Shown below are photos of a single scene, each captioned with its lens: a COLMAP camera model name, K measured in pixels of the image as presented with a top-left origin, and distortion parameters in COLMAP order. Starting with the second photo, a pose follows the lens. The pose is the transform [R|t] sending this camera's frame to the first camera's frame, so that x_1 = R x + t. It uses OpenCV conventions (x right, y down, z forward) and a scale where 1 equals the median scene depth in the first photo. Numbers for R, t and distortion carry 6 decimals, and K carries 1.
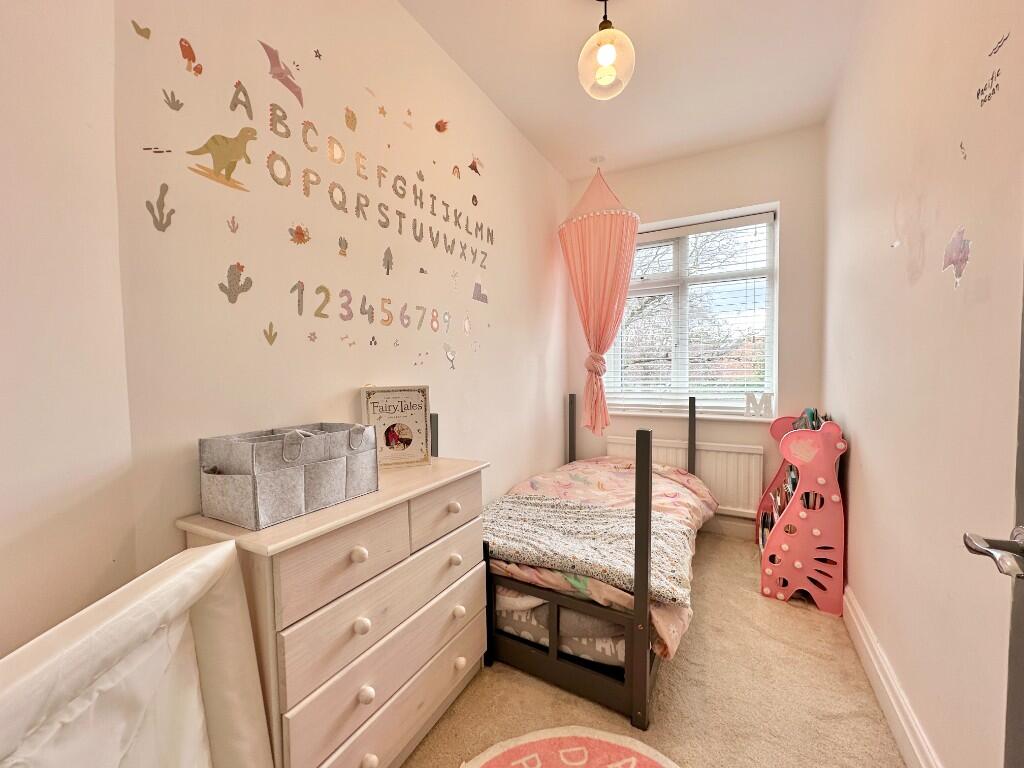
lens RADIAL K [[407.3, 0, 510.2], [0, 407.3, 383.7], [0, 0, 1]] dist [-0.002502, 0.000431]
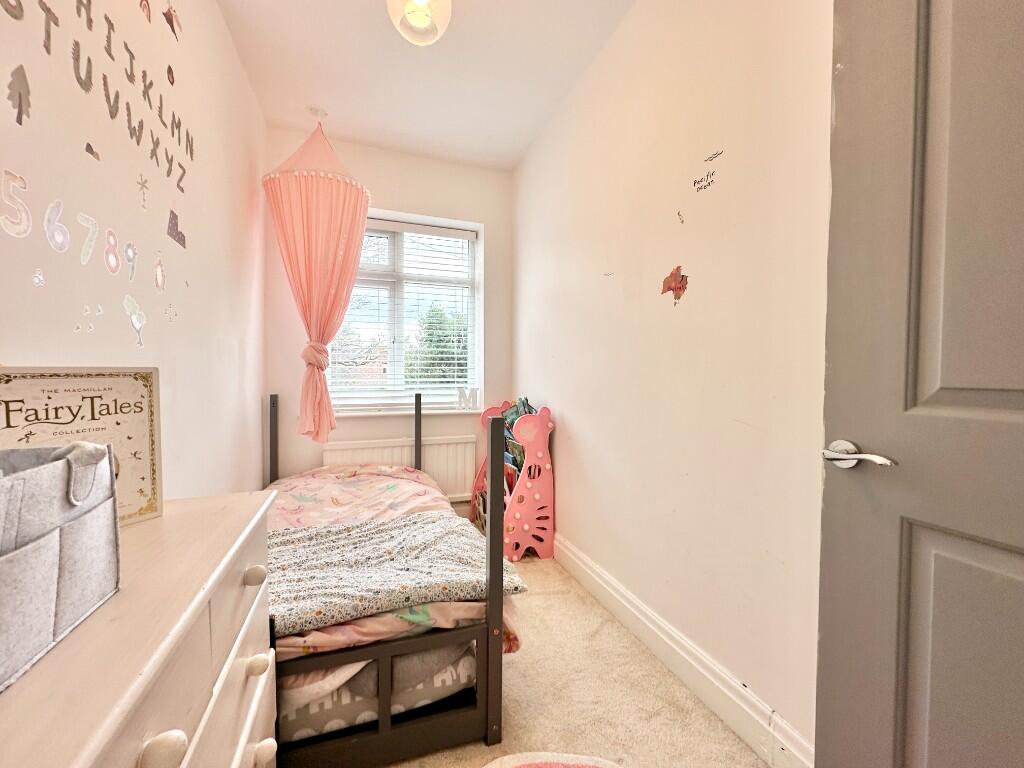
lens RADIAL K [[407.3, 0, 510.2], [0, 407.3, 383.7], [0, 0, 1]] dist [-0.002502, 0.000431]
pose [[0.657131, -0.004076, 0.753765, -0.234416], [0.015208, 0.999854, -0.007851, 0.029394], [-0.753623, 0.016623, 0.657097, 0.241016]]
